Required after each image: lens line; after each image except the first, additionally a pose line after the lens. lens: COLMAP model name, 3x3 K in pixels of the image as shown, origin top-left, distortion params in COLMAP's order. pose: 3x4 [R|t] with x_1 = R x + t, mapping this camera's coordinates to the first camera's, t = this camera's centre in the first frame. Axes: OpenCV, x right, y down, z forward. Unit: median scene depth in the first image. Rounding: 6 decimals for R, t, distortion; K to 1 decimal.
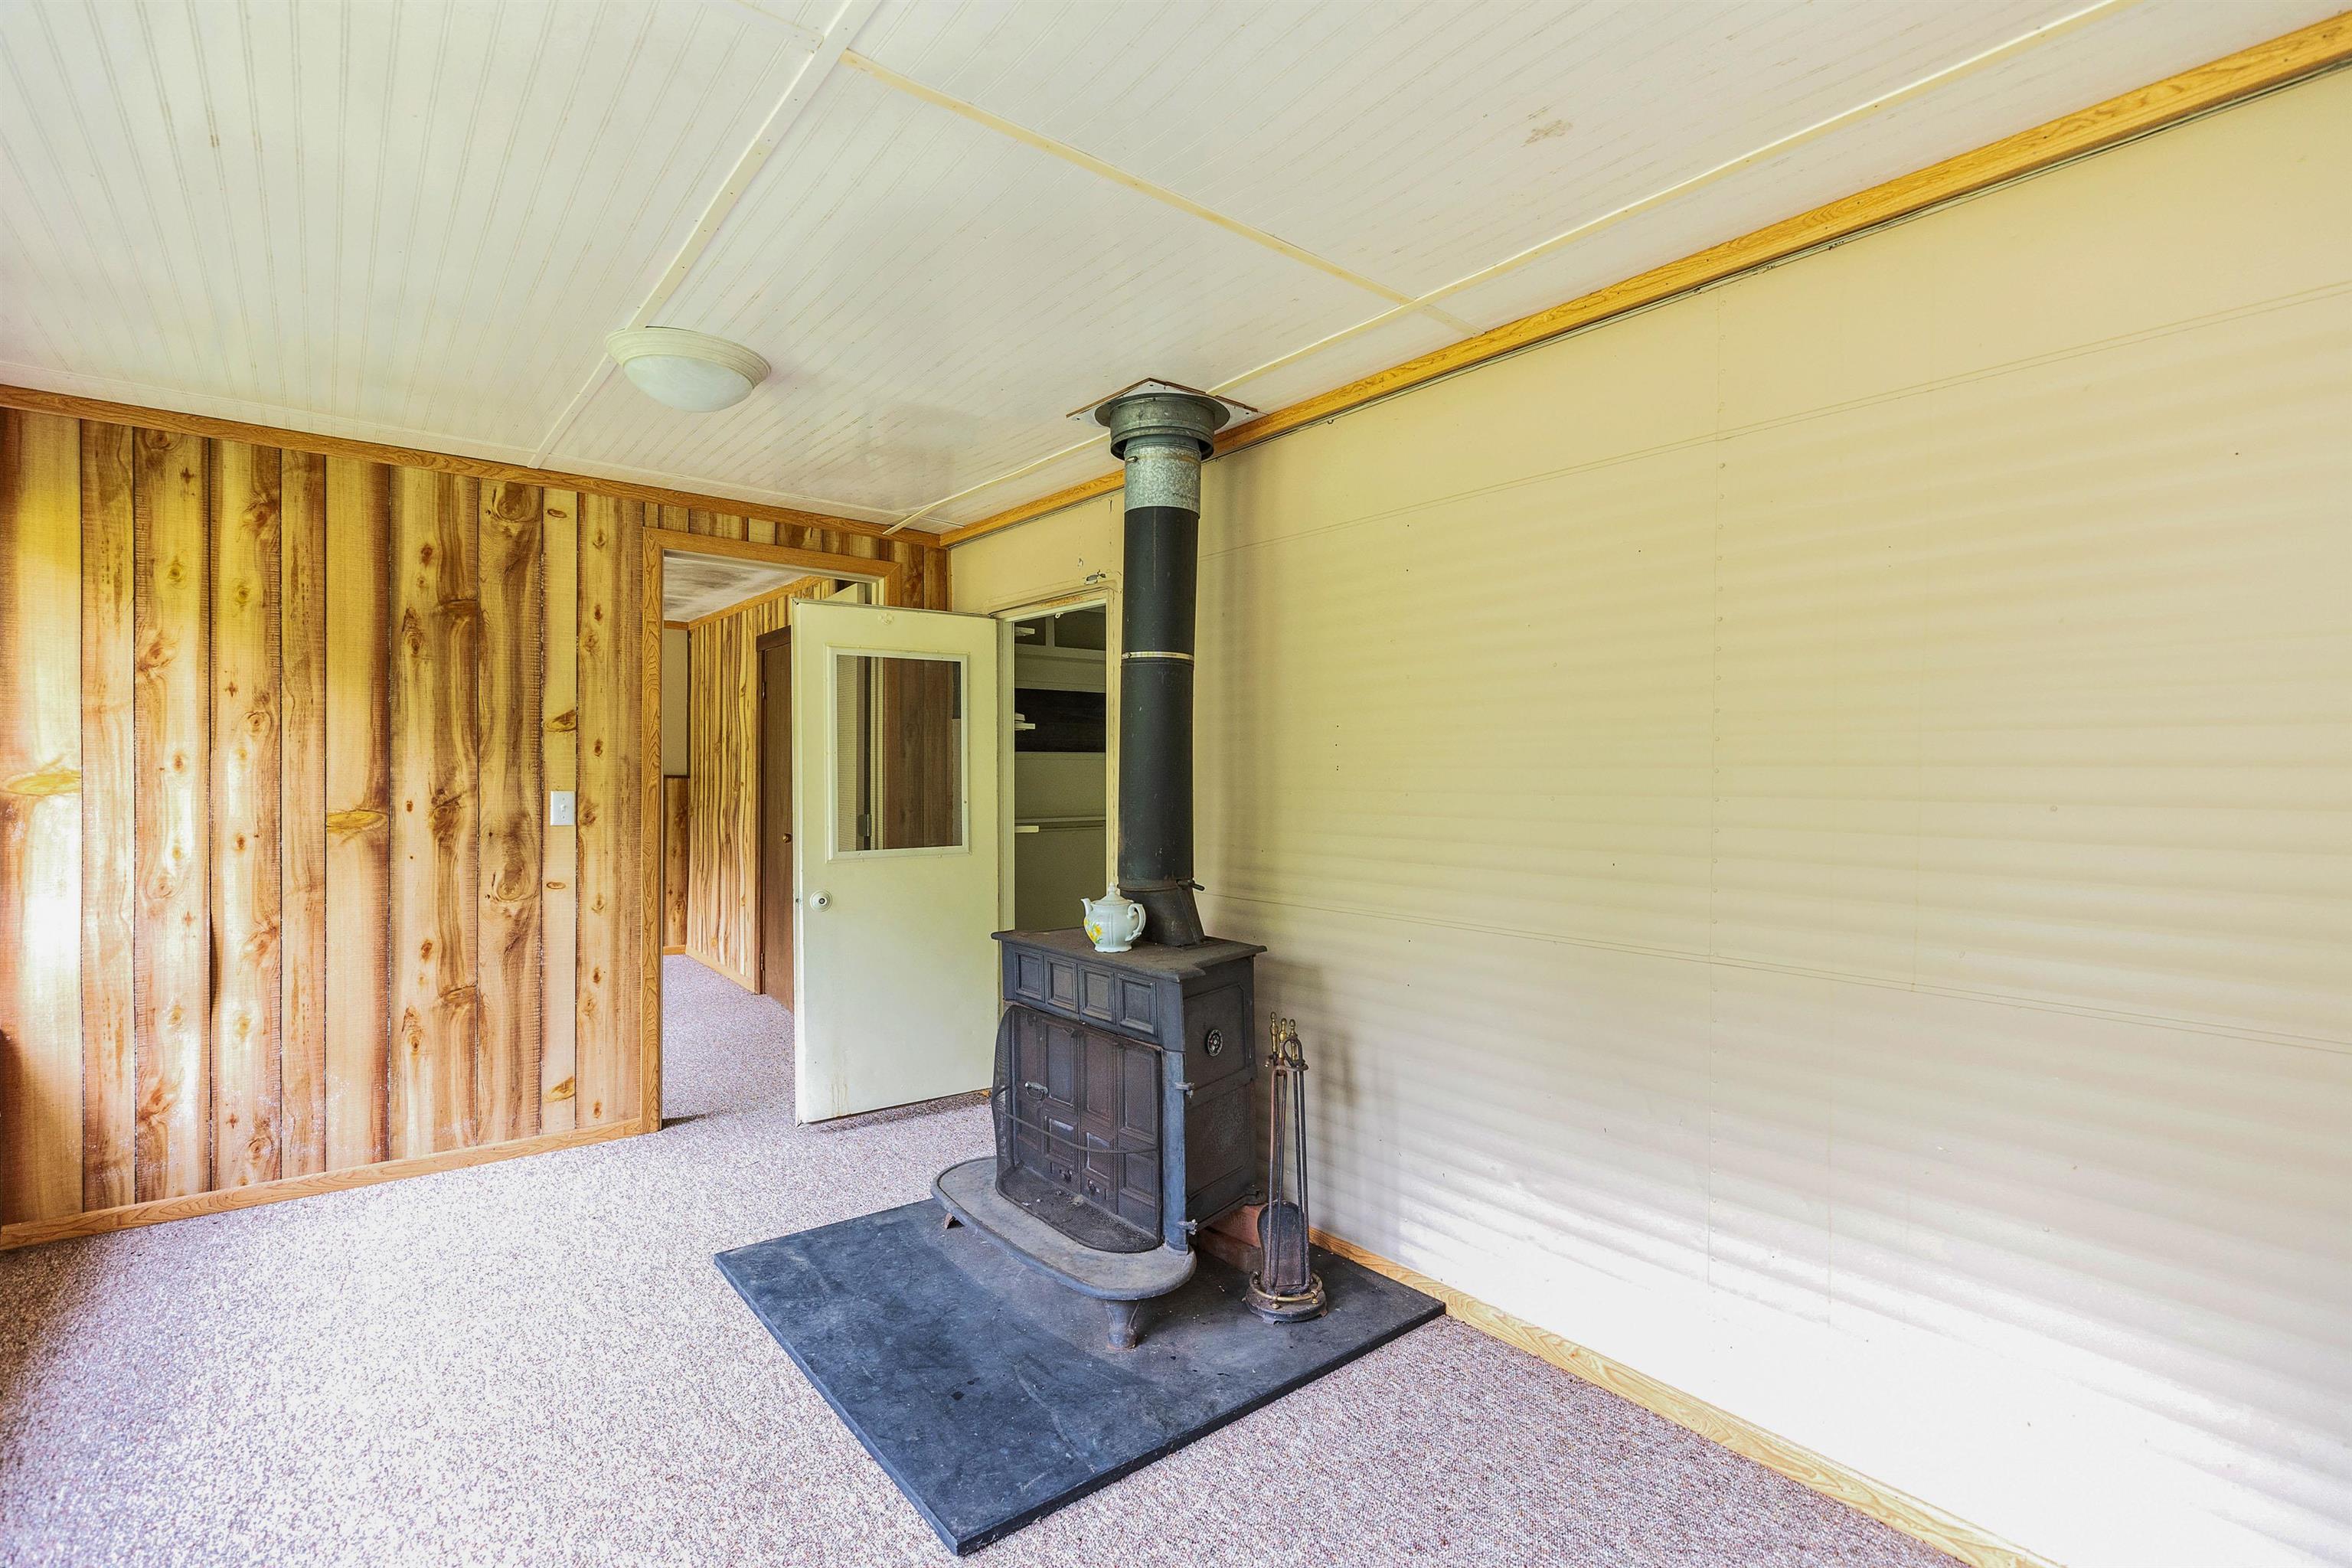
lens RADIAL K [[1057.9, 0, 1176.6], [0, 1057.9, 793.3], [0, 0, 1]] dist [0.004017, -0.000318]
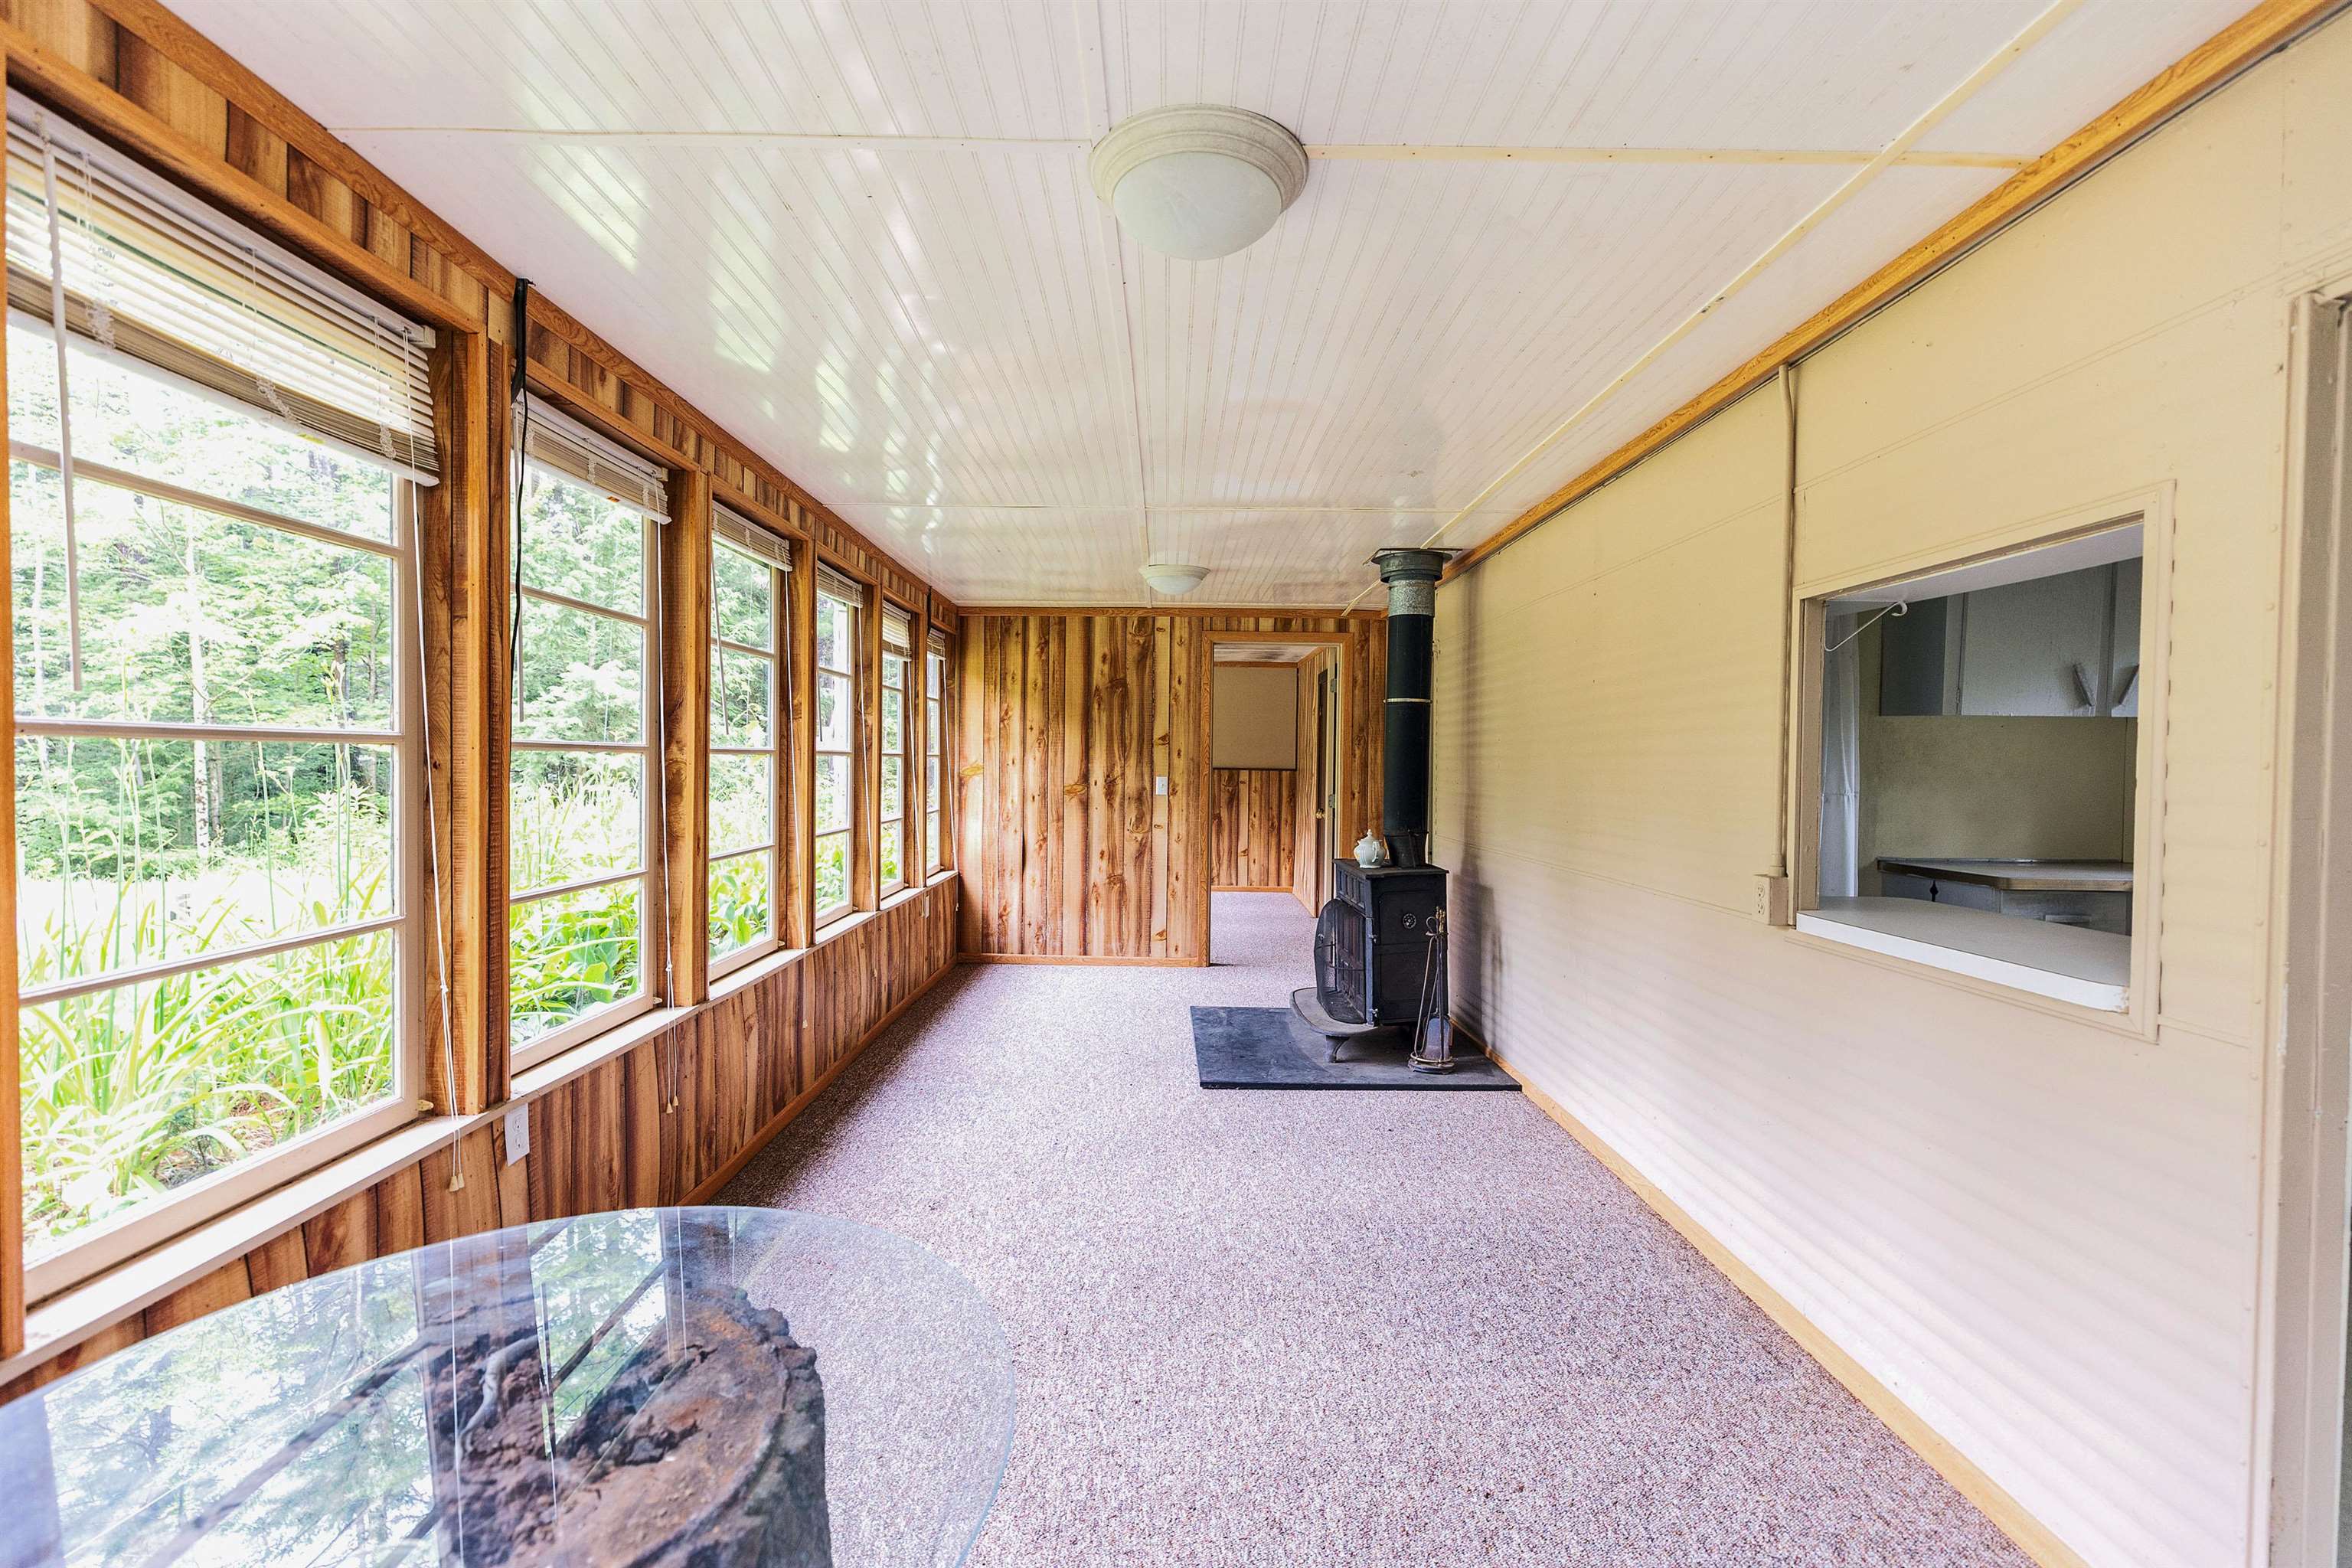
lens RADIAL K [[1057.9, 0, 1176.6], [0, 1057.9, 793.3], [0, 0, 1]] dist [0.004017, -0.000318]
pose [[0.787321, 0.018708, -0.616259, 0.646064], [-0.015087, 0.999825, 0.011078, 0.006926], [0.616359, 0.000575, 0.787465, -0.500053]]
